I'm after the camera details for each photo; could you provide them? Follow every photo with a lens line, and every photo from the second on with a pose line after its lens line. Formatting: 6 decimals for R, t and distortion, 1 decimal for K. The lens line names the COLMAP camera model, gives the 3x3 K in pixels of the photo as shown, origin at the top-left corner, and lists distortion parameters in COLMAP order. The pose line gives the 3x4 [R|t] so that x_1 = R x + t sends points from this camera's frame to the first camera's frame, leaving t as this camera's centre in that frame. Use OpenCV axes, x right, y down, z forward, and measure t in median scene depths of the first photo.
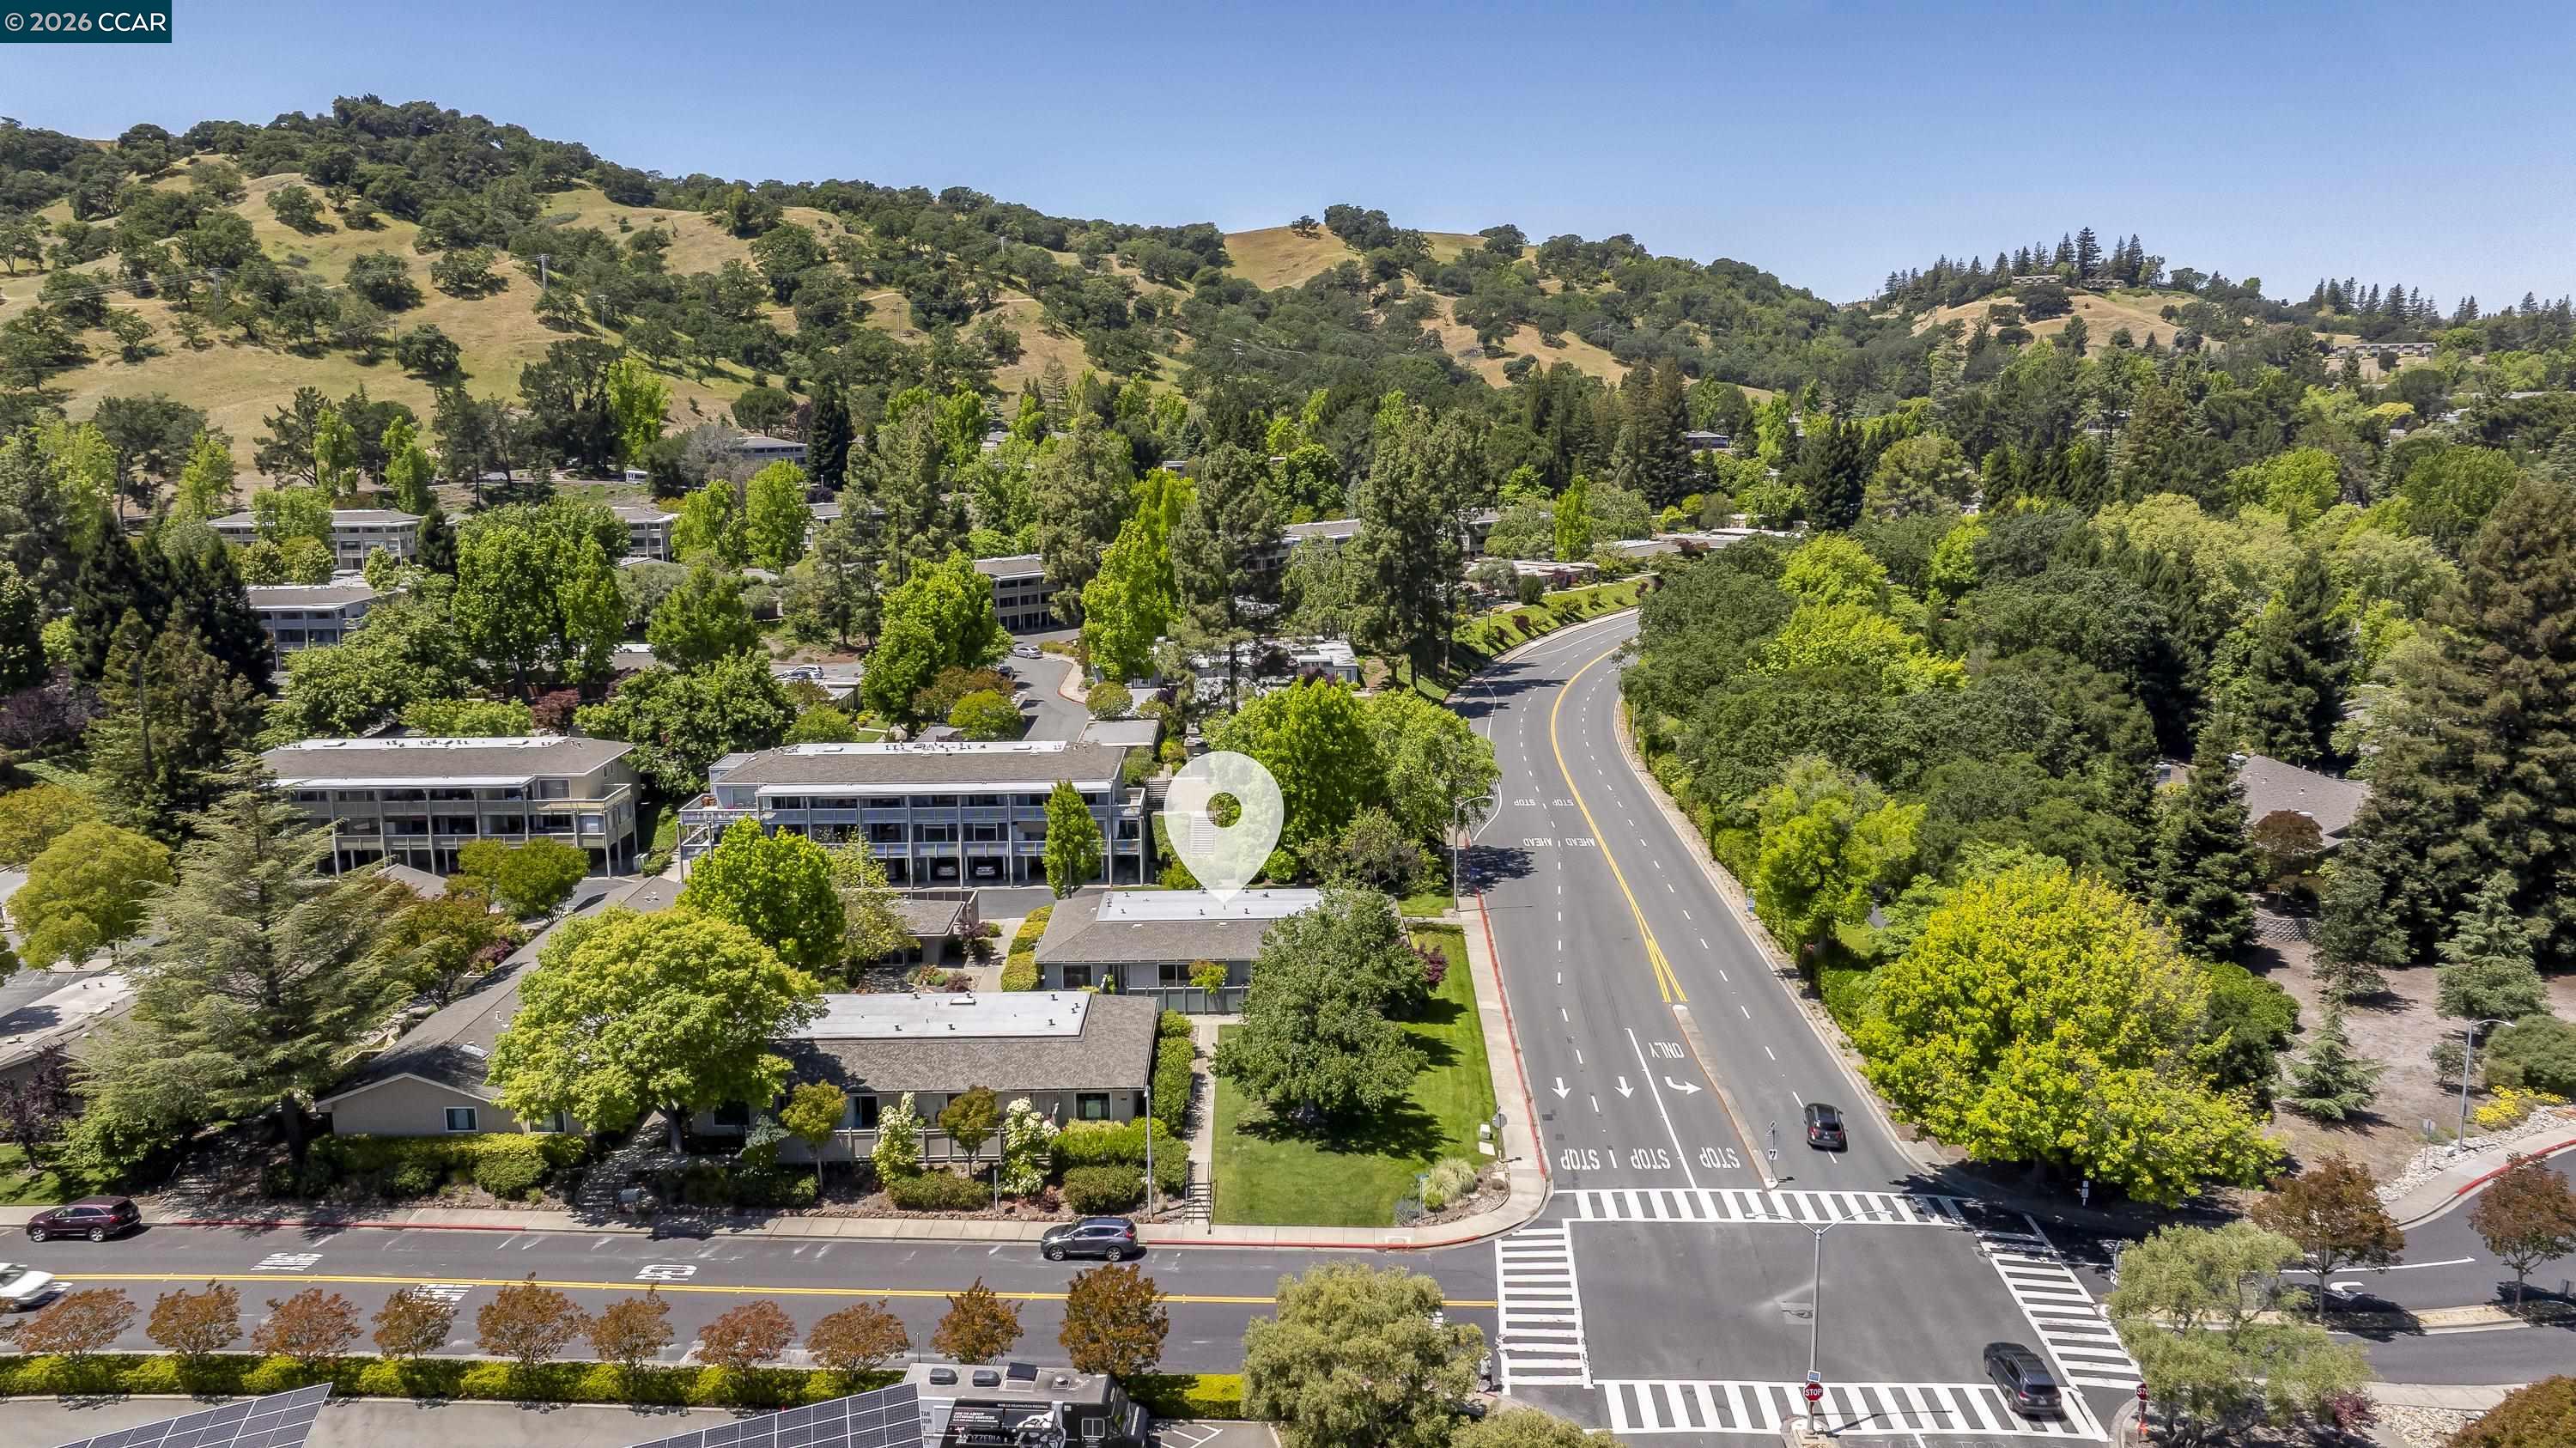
lens RADIAL K [[1781.1, 0, 1297.8], [0, 1781.1, 721.5], [0, 0, 1]] dist [-0.034404, 0.002277]
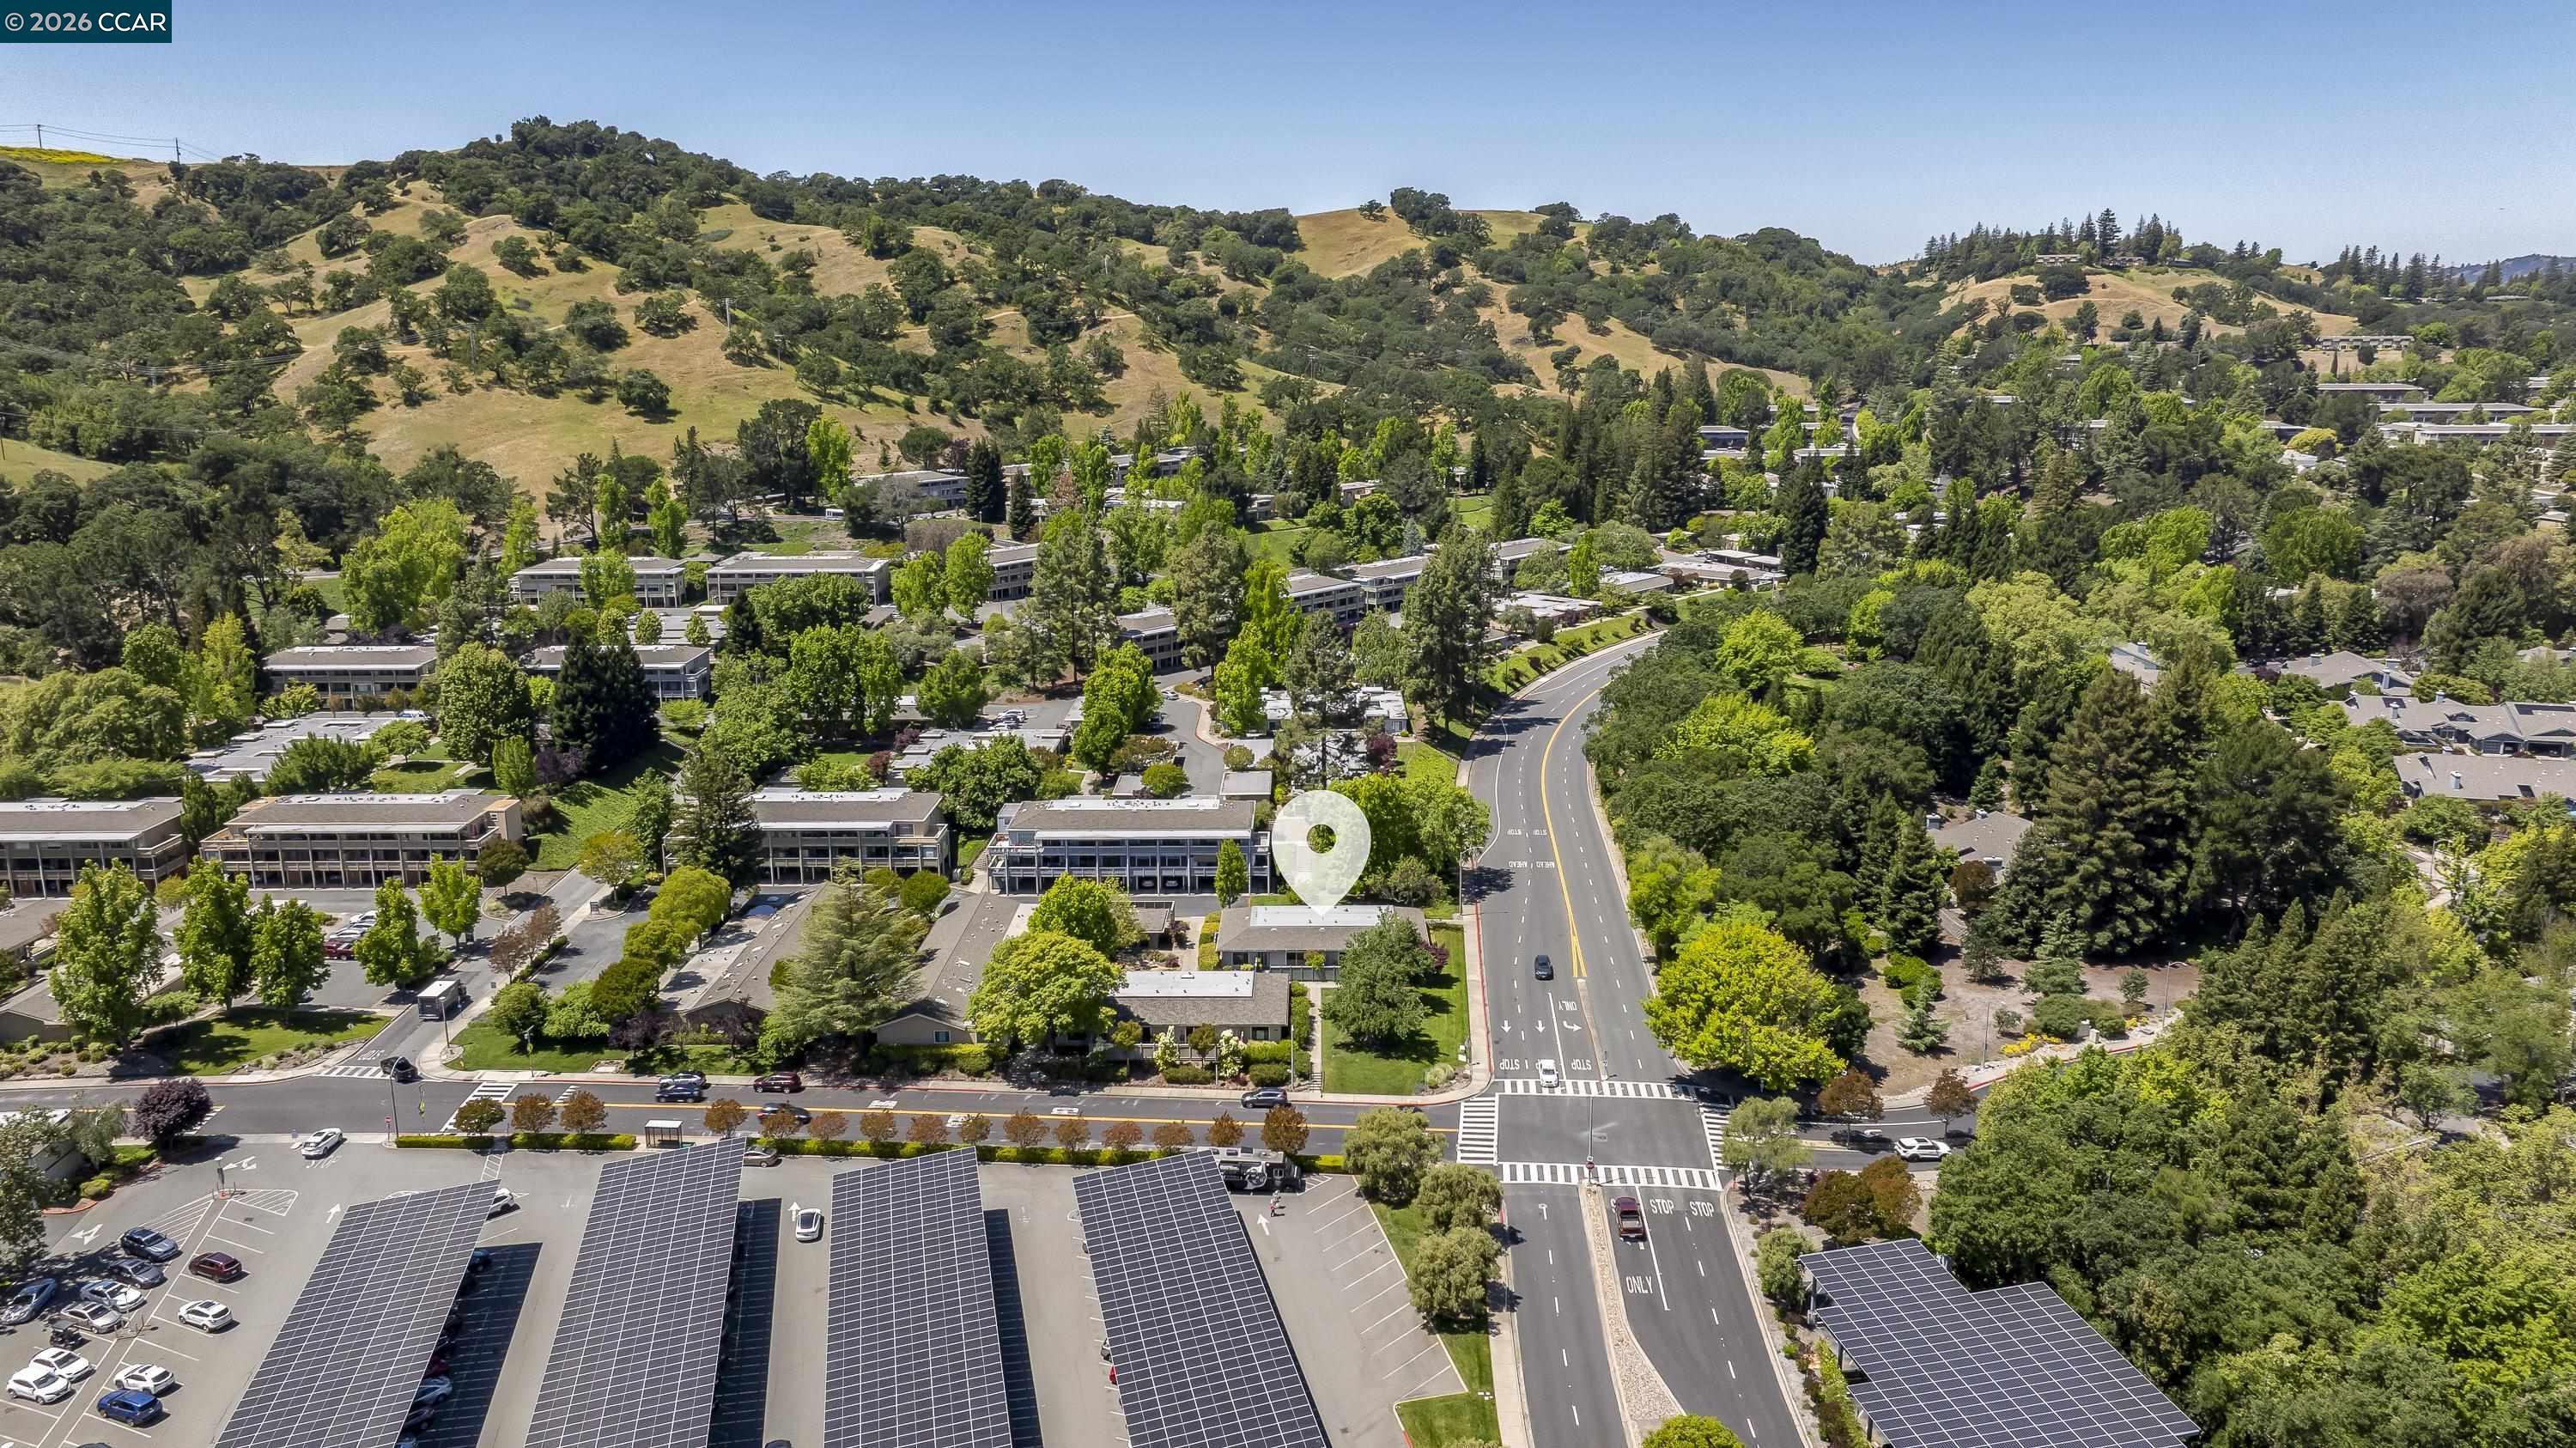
lens RADIAL K [[1781.1, 0, 1297.8], [0, 1781.1, 721.5], [0, 0, 1]] dist [-0.034404, 0.002277]
pose [[0.999359, 0.009067, -0.034625, -0.003082], [-0.007283, 0.998656, 0.051306, -0.075139], [0.035044, -0.051021, 0.998083, -0.309381]]
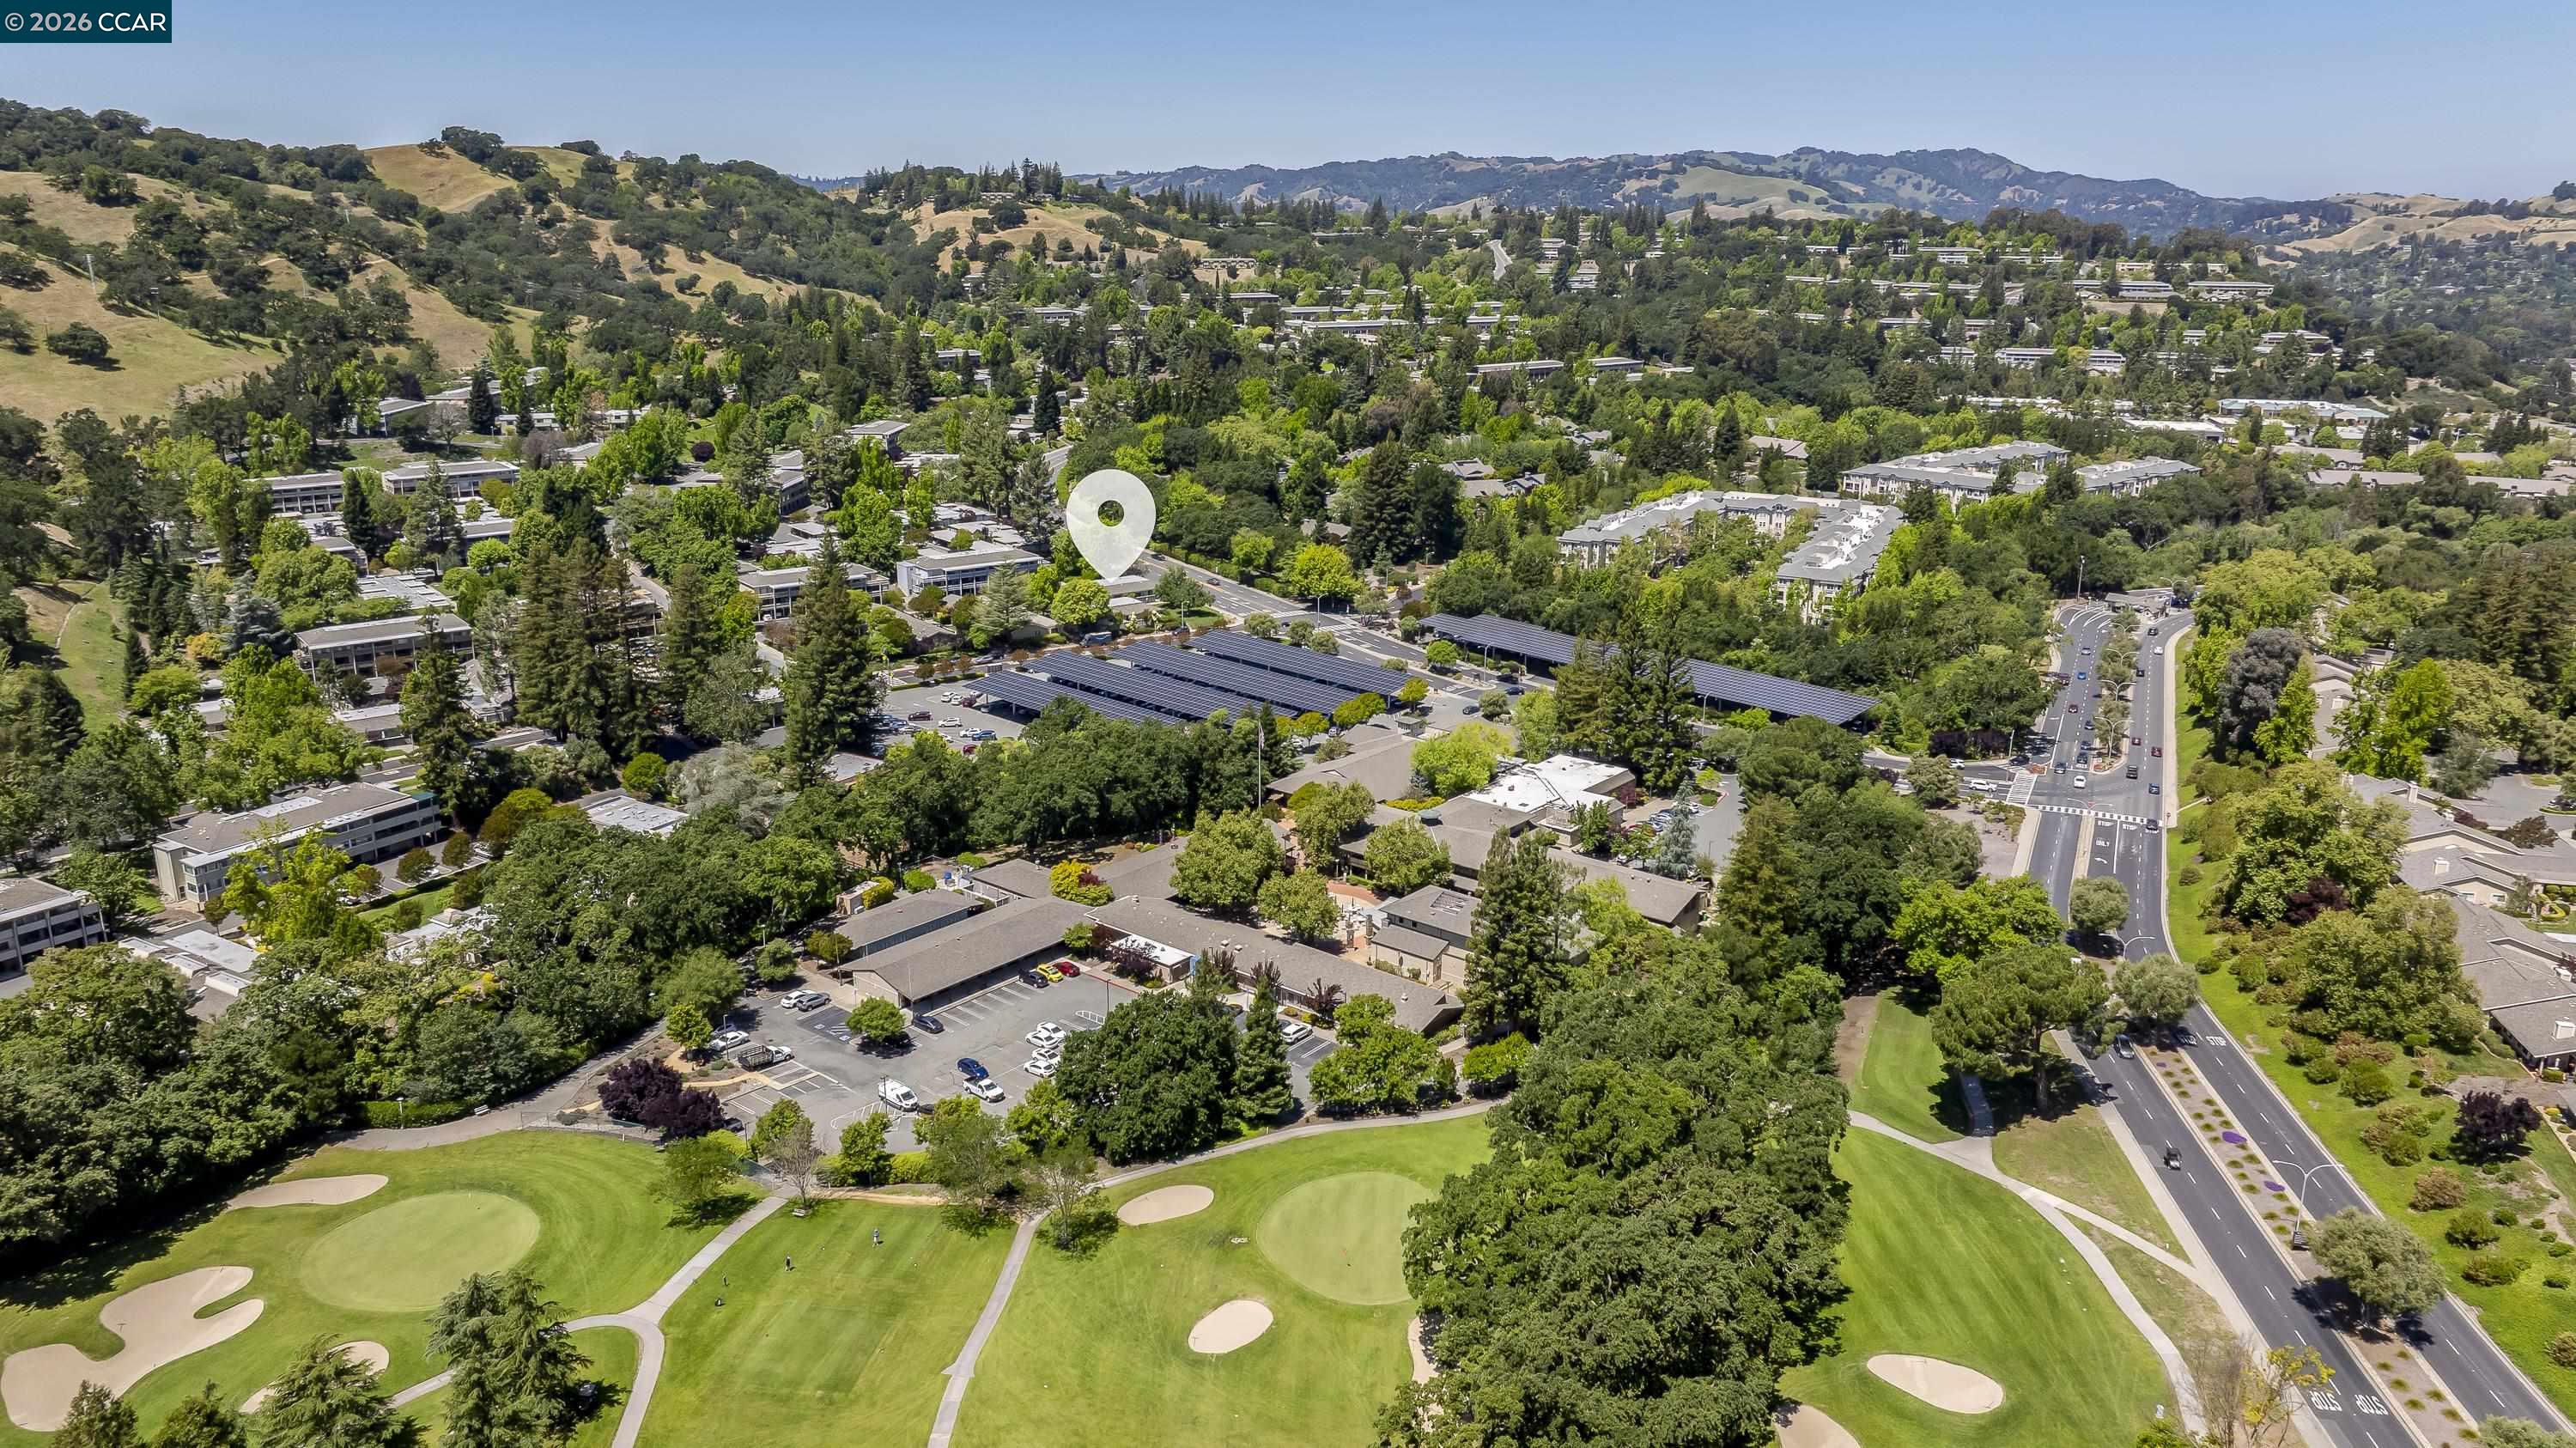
lens RADIAL K [[1781.1, 0, 1297.8], [0, 1781.1, 721.5], [0, 0, 1]] dist [-0.034404, 0.002277]
pose [[0.809384, -0.150283, 0.567726, -0.818020], [0.087891, 0.986814, 0.135918, -0.035423], [-0.580666, -0.060112, 0.811920, -0.986098]]
